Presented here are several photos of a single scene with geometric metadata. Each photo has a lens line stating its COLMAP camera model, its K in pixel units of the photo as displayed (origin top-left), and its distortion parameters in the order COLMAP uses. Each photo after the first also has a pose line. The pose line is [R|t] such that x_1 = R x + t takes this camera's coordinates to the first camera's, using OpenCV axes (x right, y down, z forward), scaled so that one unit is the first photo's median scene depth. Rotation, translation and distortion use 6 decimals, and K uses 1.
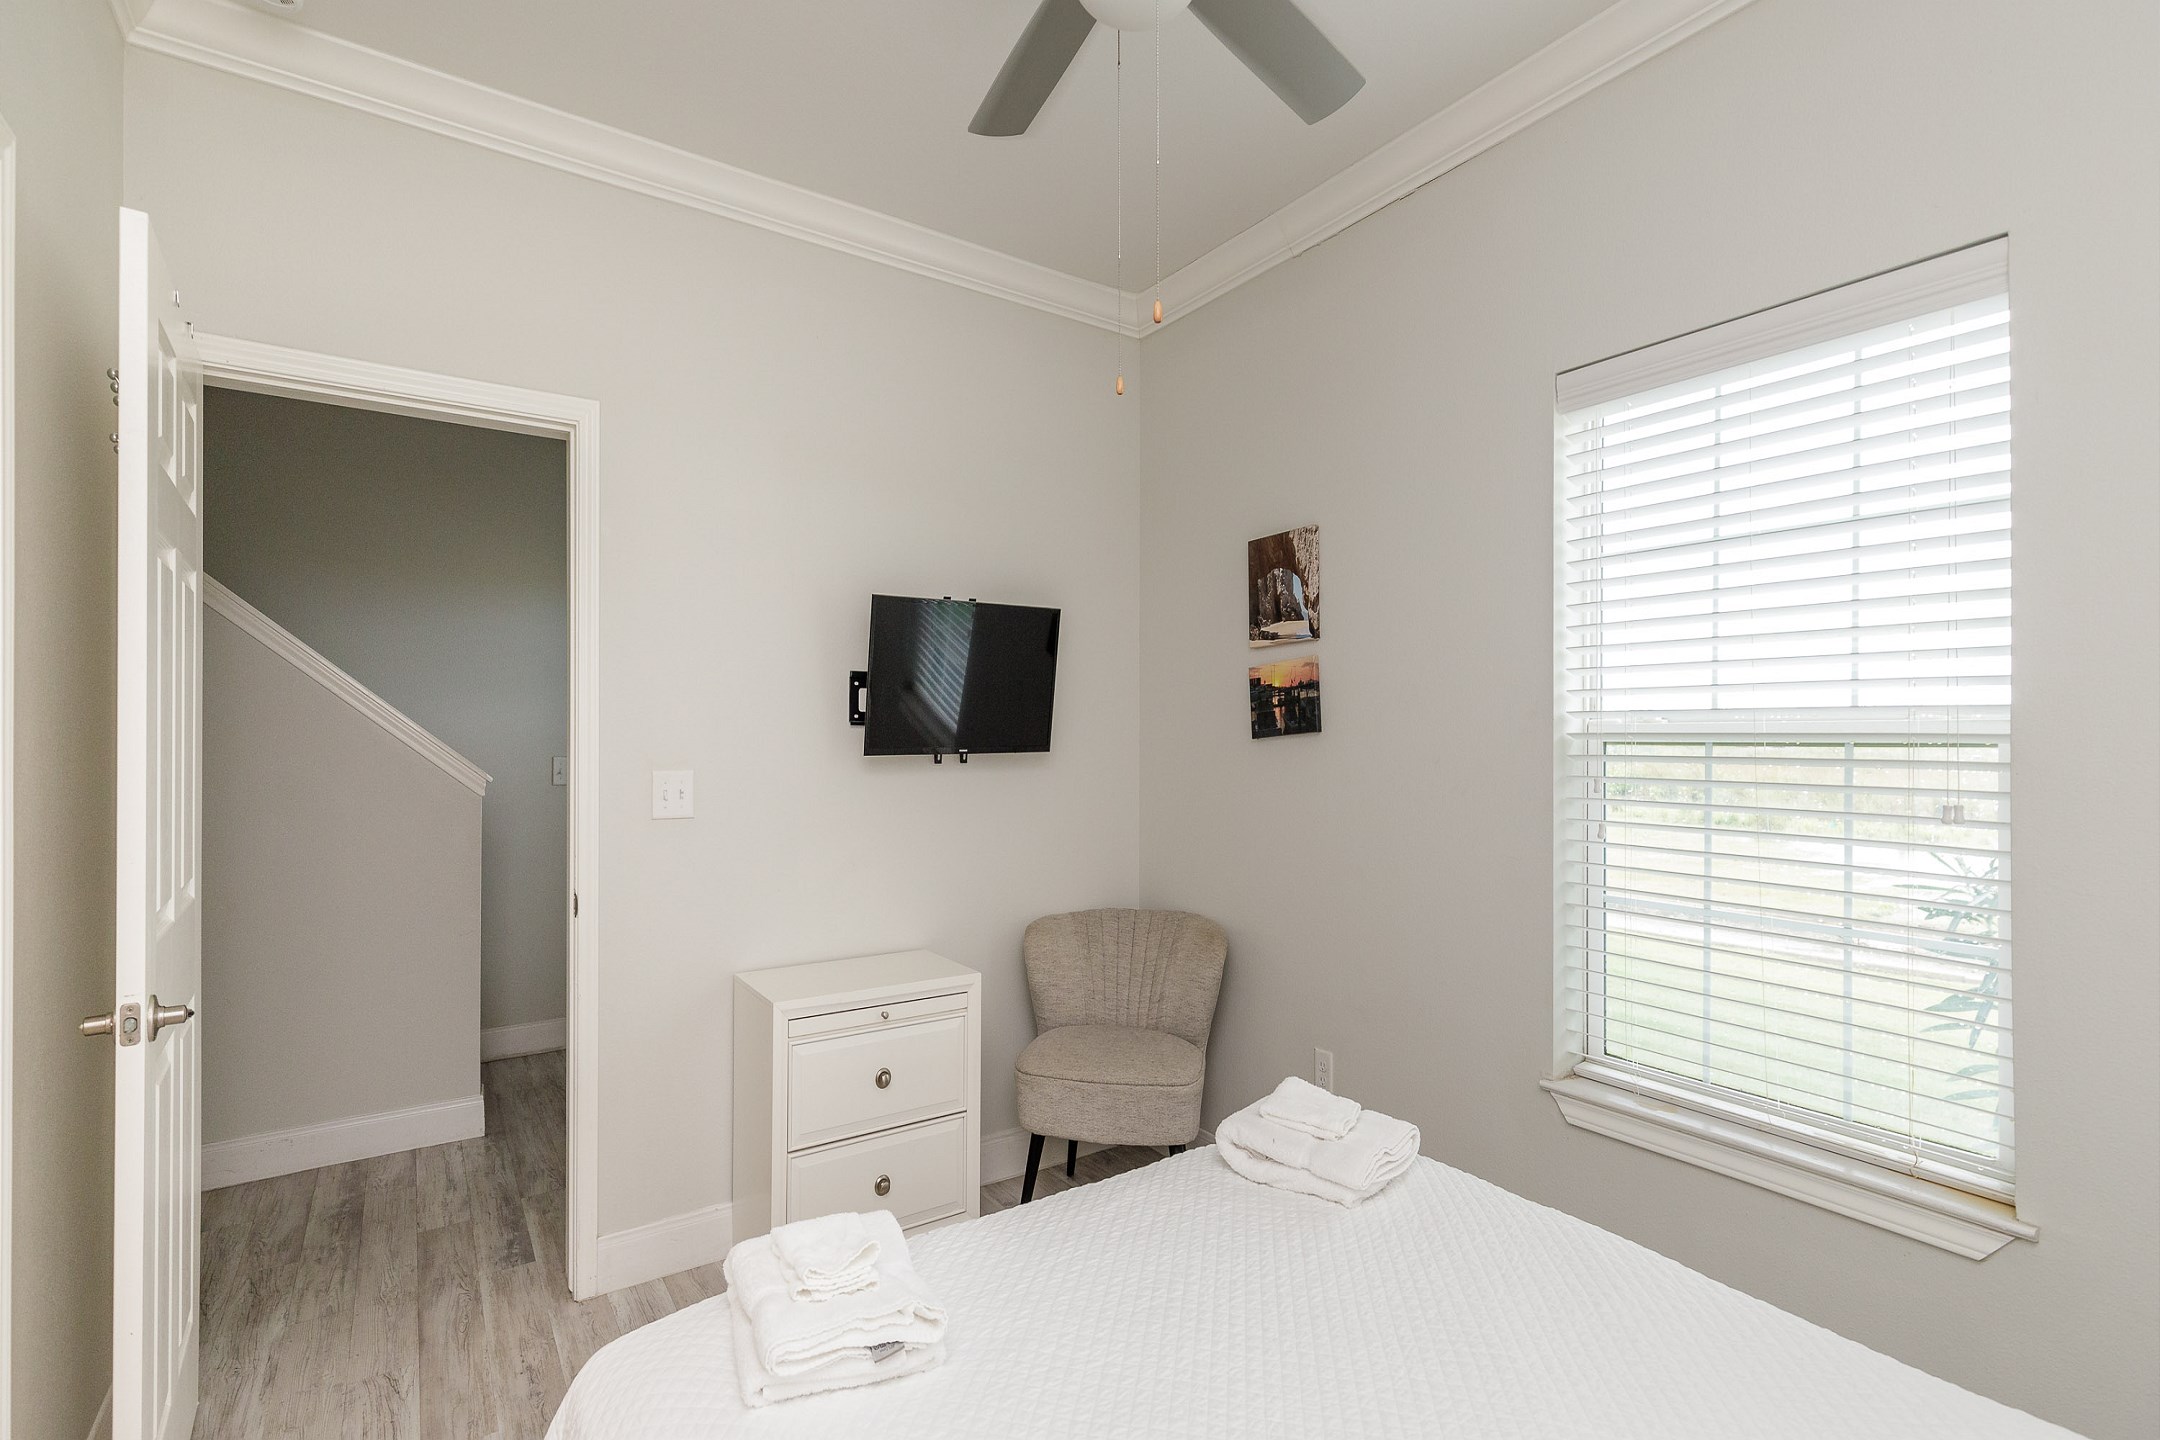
lens RADIAL K [[979.0, 0, 1074.7], [0, 979.0, 726.1], [0, 0, 1]] dist [0.008244, 0.000009]
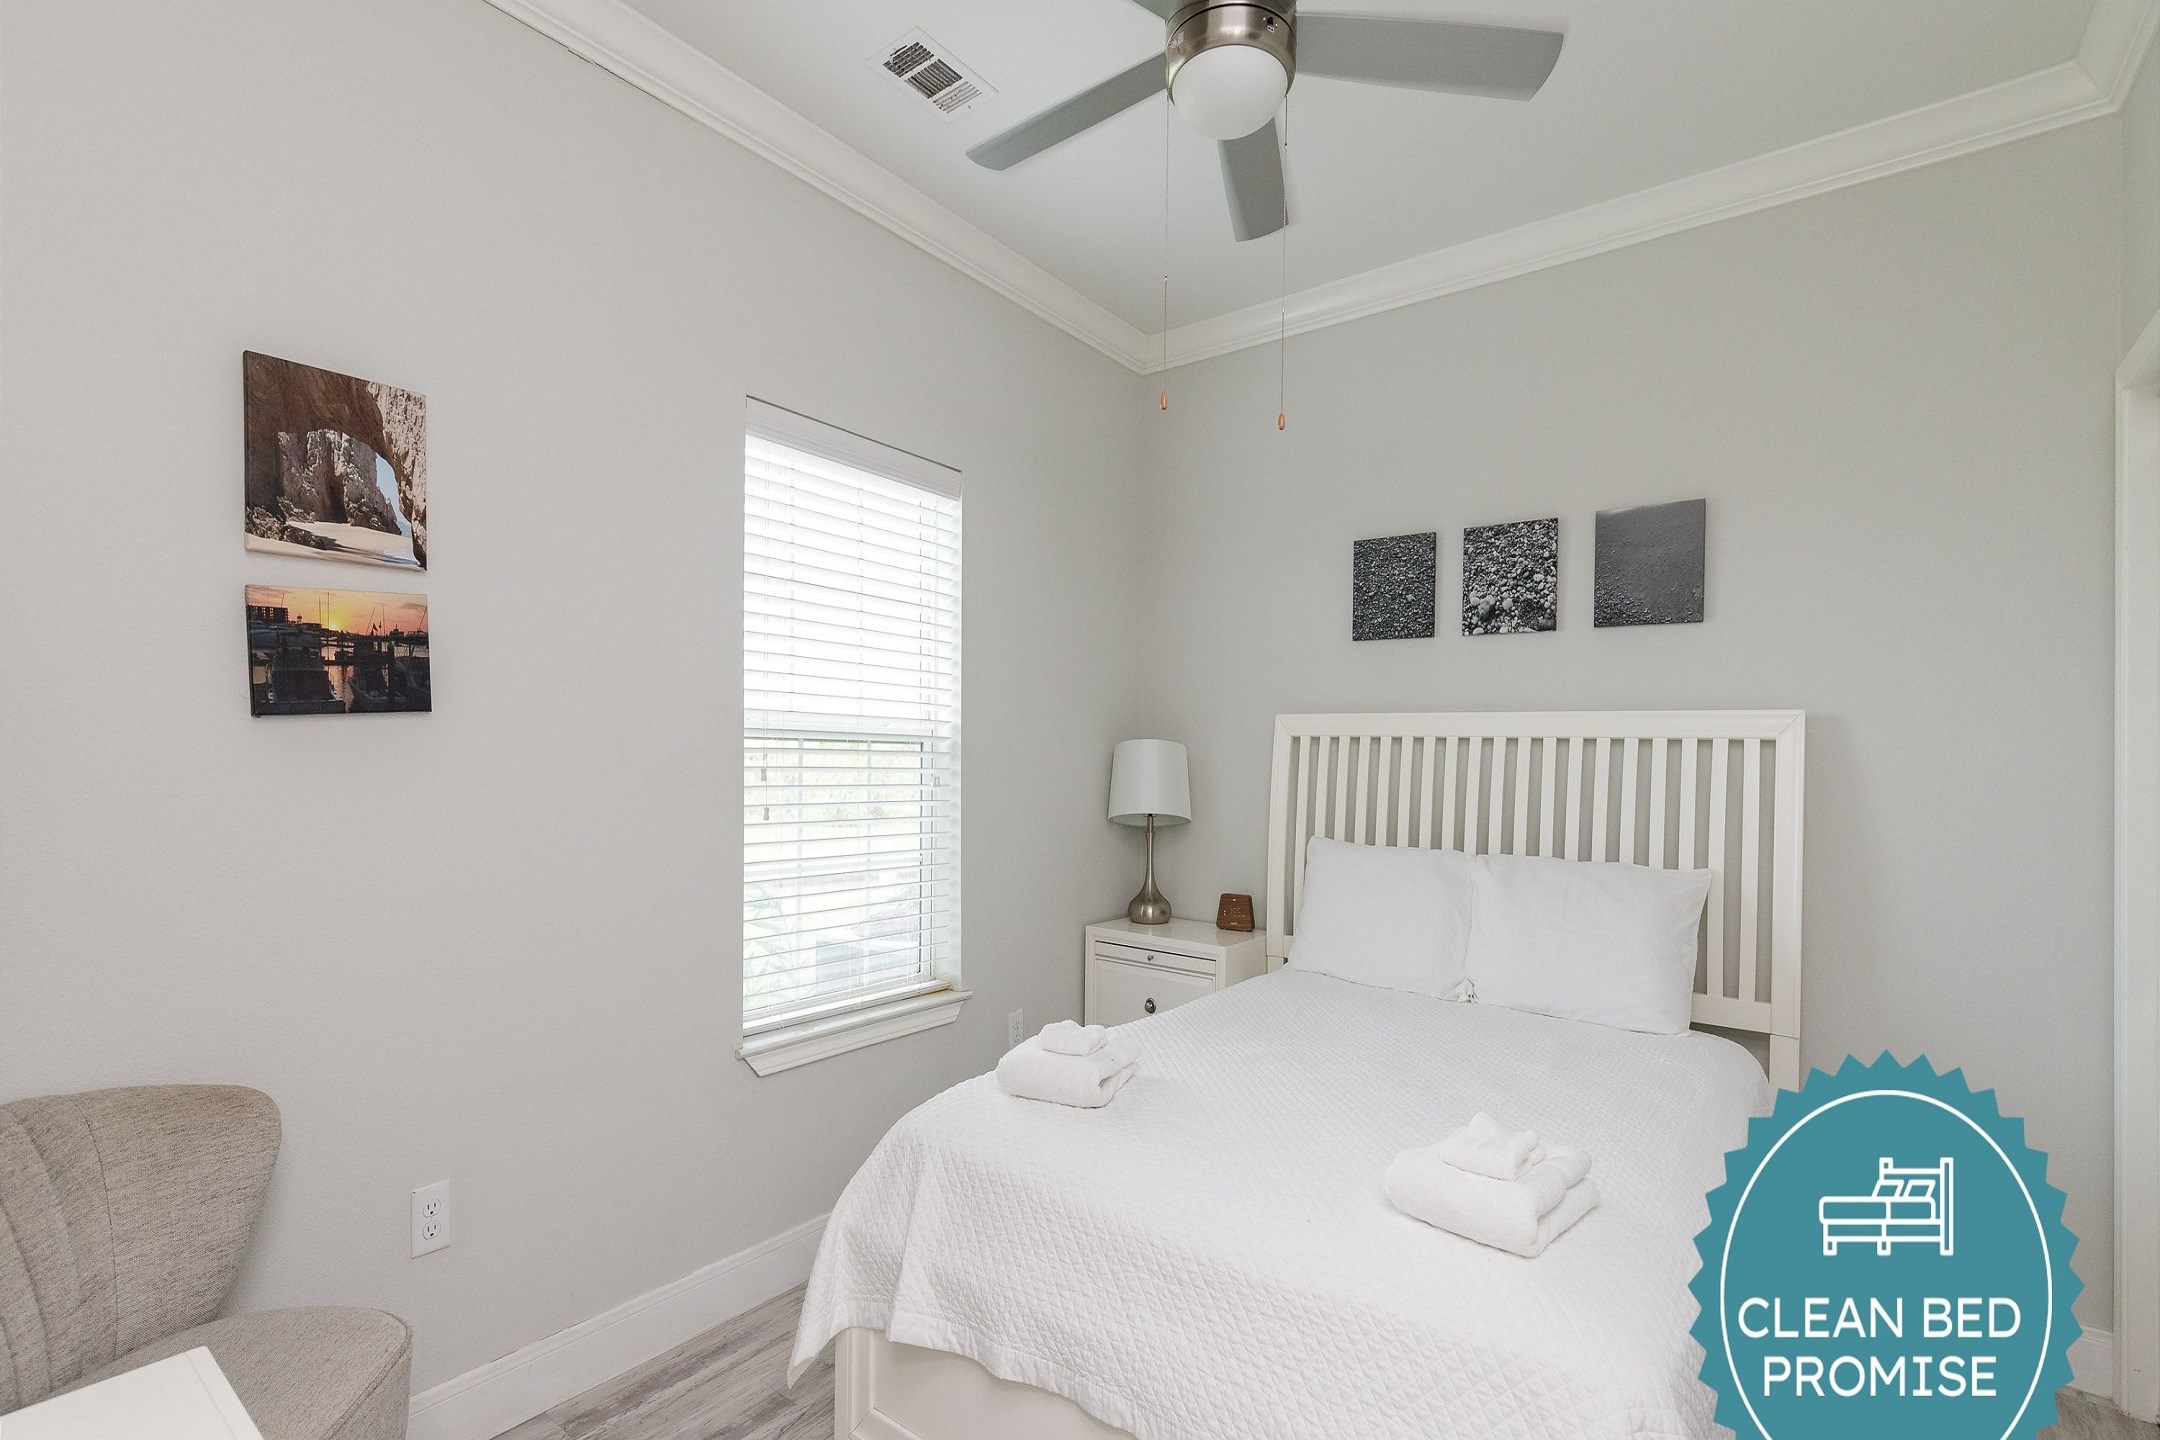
lens RADIAL K [[964.5, 0, 1085.5], [0, 964.5, 706.5], [0, 0, 1]] dist [0.000136, -0.000062]
pose [[-0.311454, 0.021940, 0.950008, -0.500265], [-0.050948, 0.997910, -0.039749, 0.005769], [-0.948894, -0.060781, -0.309686, 0.762297]]
